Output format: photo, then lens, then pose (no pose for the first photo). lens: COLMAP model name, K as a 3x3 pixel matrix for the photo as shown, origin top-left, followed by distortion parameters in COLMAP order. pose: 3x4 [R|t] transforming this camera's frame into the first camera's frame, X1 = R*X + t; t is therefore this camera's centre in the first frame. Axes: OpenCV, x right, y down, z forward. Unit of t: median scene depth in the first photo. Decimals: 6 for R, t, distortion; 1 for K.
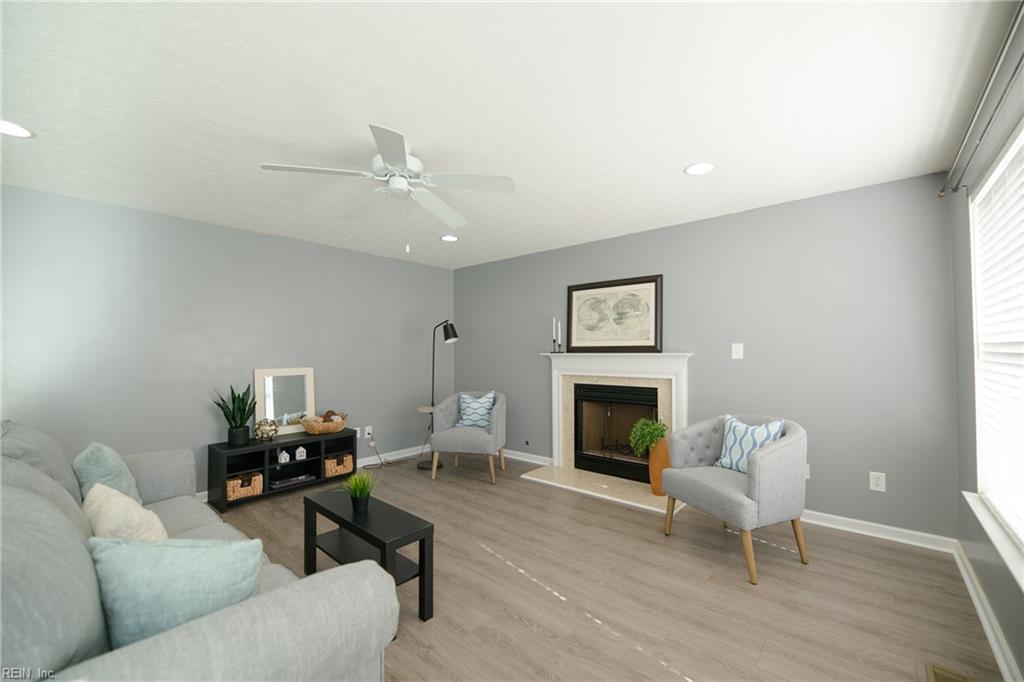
lens RADIAL K [[413.6, 0, 512.6], [0, 413.6, 339.4], [0, 0, 1]] dist [-0.001455, -0.001560]
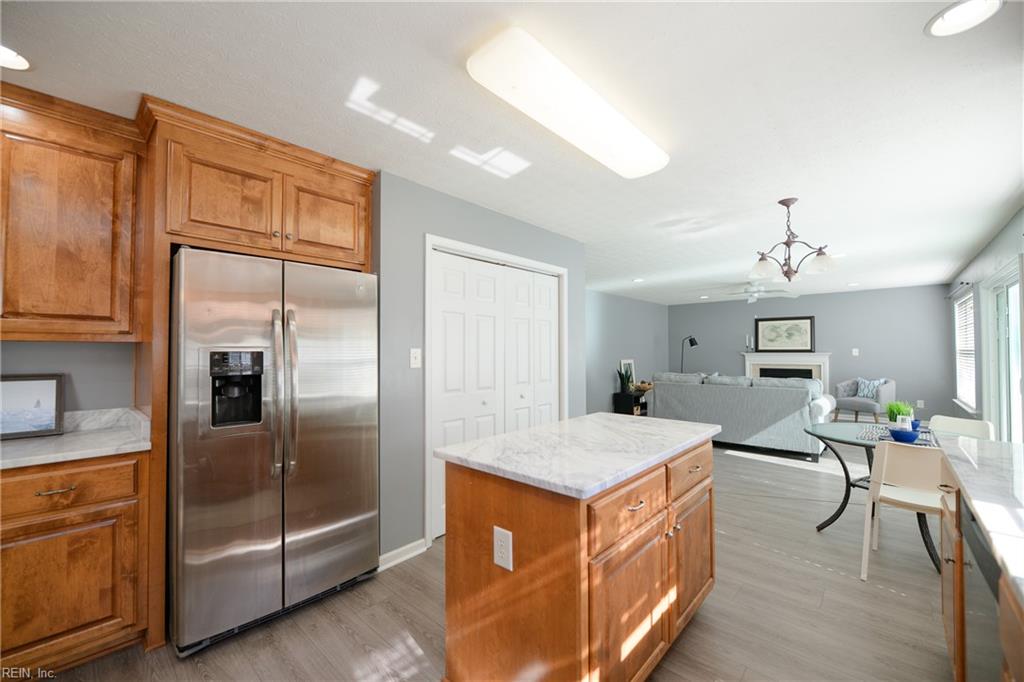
lens RADIAL K [[413.6, 0, 511.0], [0, 413.6, 342.1], [0, 0, 1]] dist [-0.001455, -0.001560]
pose [[0.999827, 0.002247, -0.018453, -1.081822], [-0.002141, 0.999981, 0.005747, -0.029365], [0.018465, -0.005707, 0.999813, -1.078326]]
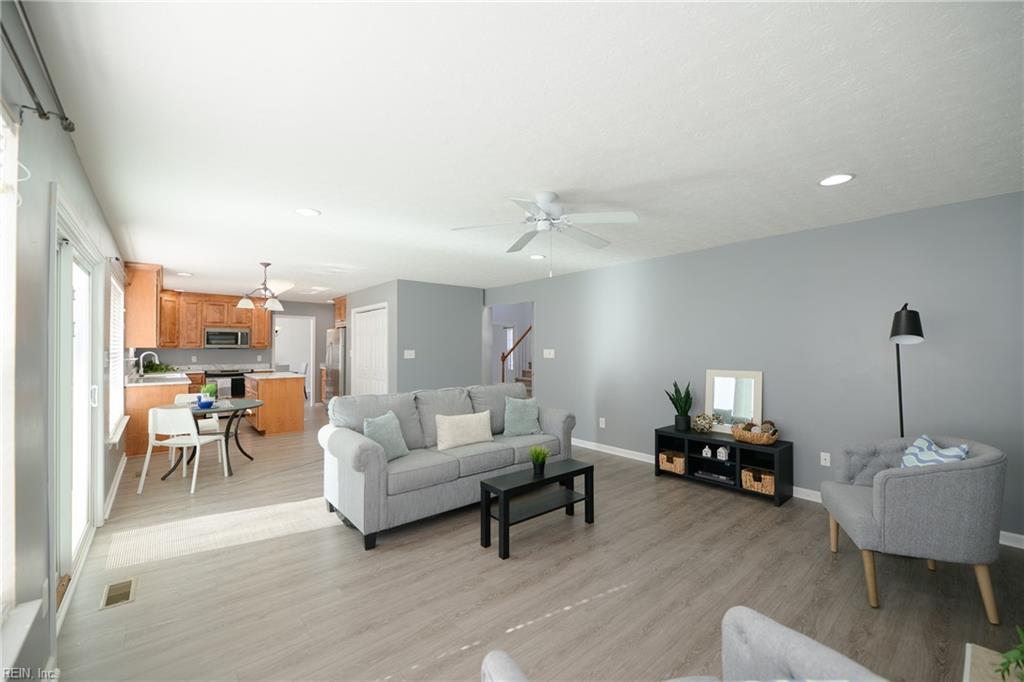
lens RADIAL K [[413.6, 0, 514.6], [0, 413.6, 342.6], [0, 0, 1]] dist [-0.001455, -0.001560]
pose [[-0.144572, -0.005067, -0.989481, 0.610177], [0.030226, 0.999498, -0.009535, -0.005973], [0.989033, -0.031287, -0.144346, 0.682367]]
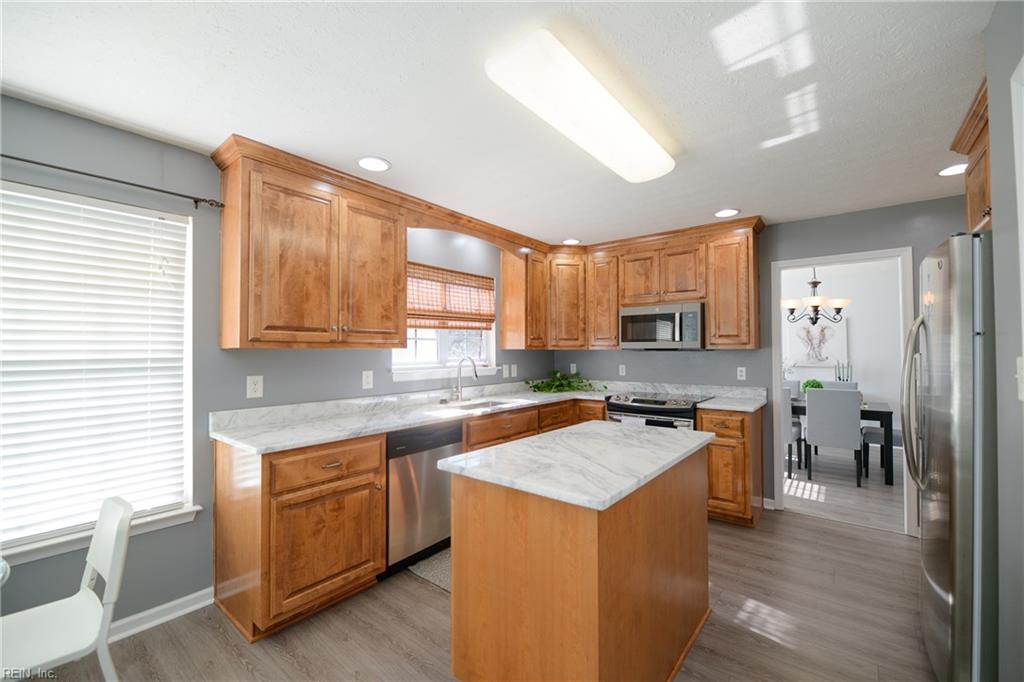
lens RADIAL K [[413.6, 0, 516.7], [0, 413.6, 341.4], [0, 0, 1]] dist [-0.001455, -0.001560]
pose [[-0.998629, 0.007300, -0.051837, -0.877159], [0.009985, 0.998612, -0.051721, -0.013814], [0.051388, -0.052168, -0.997315, -0.120957]]
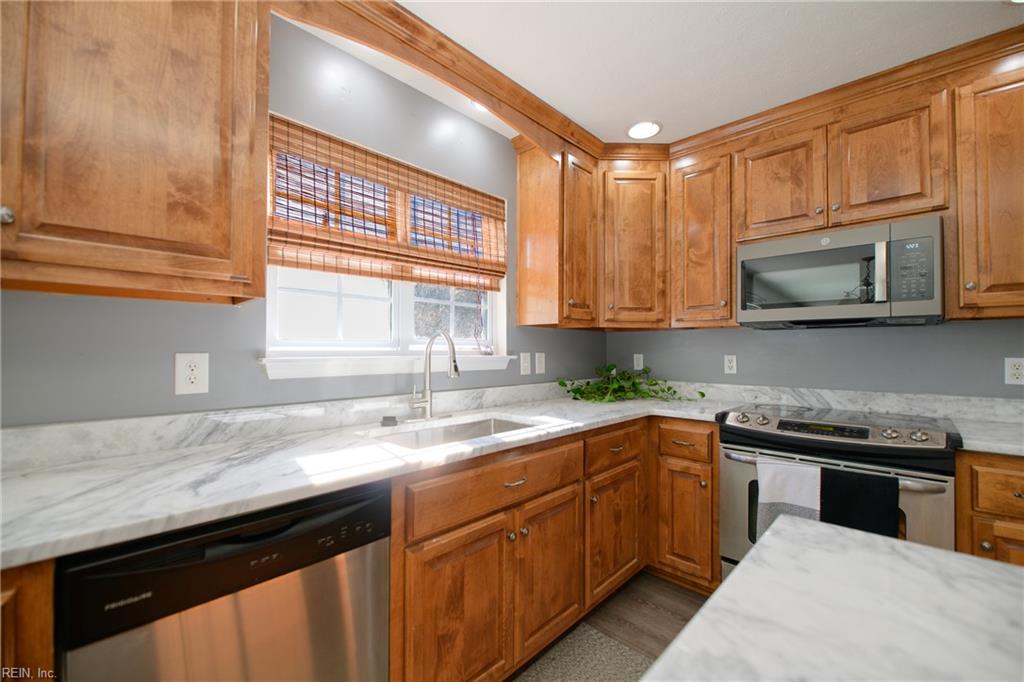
lens RADIAL K [[413.6, 0, 516.8], [0, 413.6, 342.9], [0, 0, 1]] dist [-0.001455, -0.001560]
pose [[-0.999340, 0.002485, 0.036234, -0.913864], [0.000772, 0.998884, -0.047217, 0.005537], [-0.036311, -0.047158, -0.998227, -0.571796]]
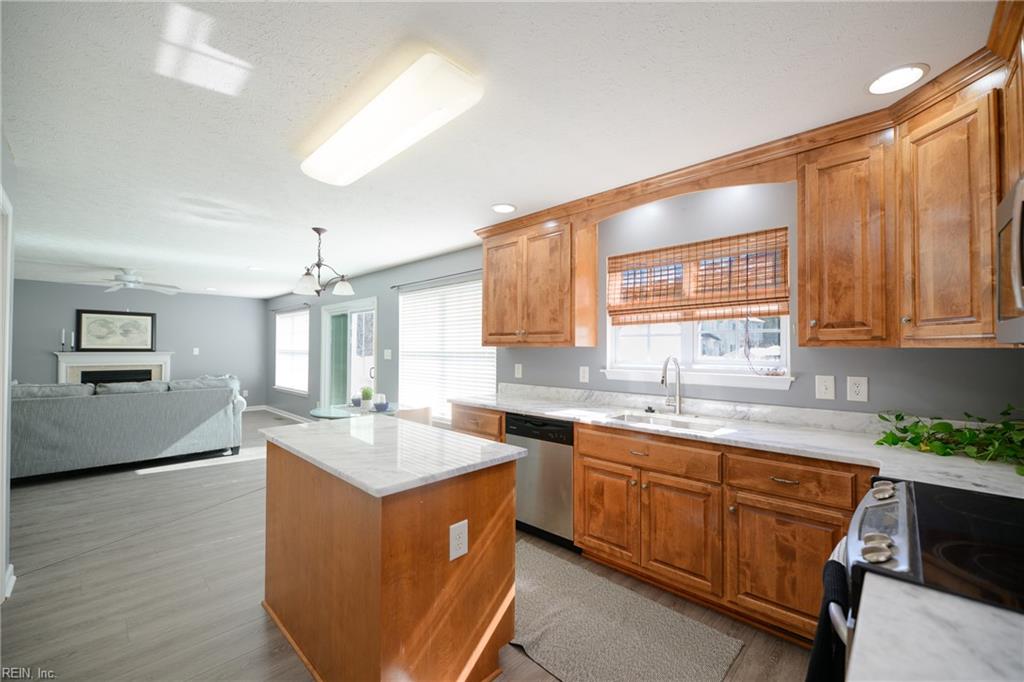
lens RADIAL K [[413.6, 0, 517.8], [0, 413.6, 344.6], [0, 0, 1]] dist [-0.001455, -0.001560]
pose [[0.028363, 0.014827, 0.999488, -1.496452], [-0.032089, 0.999388, -0.013914, -0.030664], [-0.999083, -0.031678, 0.028821, -0.777706]]
